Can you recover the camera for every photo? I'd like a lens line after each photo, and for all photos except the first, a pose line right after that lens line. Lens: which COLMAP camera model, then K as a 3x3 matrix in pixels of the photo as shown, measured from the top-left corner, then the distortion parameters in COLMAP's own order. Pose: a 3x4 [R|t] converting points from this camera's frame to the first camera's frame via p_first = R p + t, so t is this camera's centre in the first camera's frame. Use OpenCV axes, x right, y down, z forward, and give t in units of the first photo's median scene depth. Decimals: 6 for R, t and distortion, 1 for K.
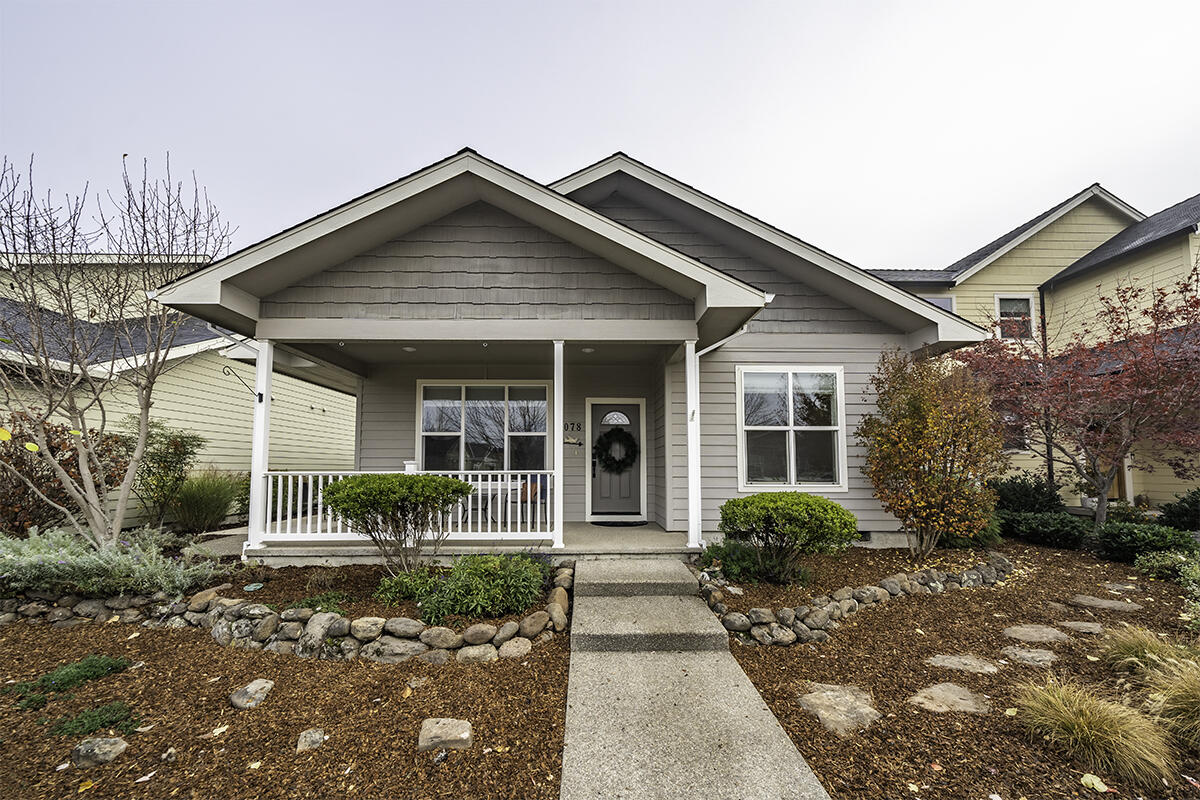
lens RADIAL K [[413.0, 0, 600.0], [0, 413.0, 400.0], [0, 0, 1]] dist [-0.000027, -0.000029]
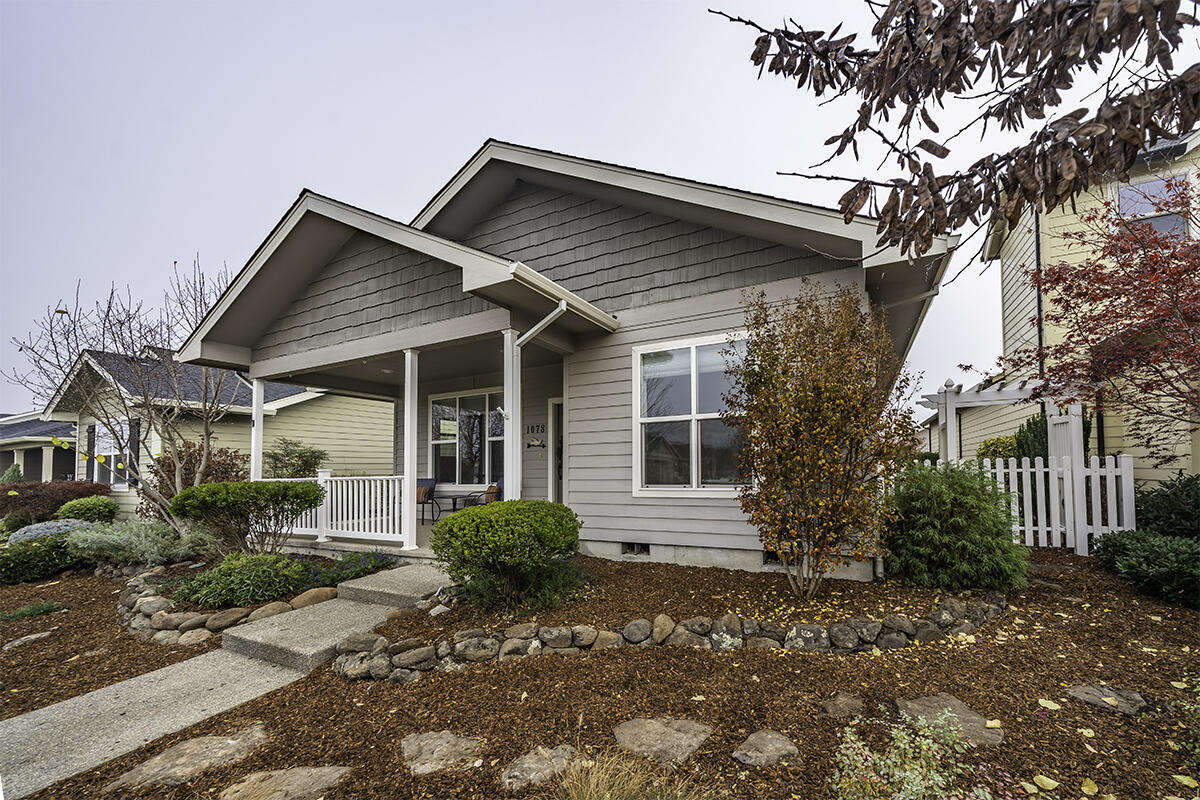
lens RADIAL K [[406.7, 0, 600.6], [0, 406.7, 414.1], [0, 0, 1]] dist [0.000419, -0.000006]
pose [[0.913192, -0.073204, -0.400900, 0.716795], [0.086464, 0.996141, 0.015060, 0.042075], [0.398251, -0.048416, 0.915998, 0.252138]]
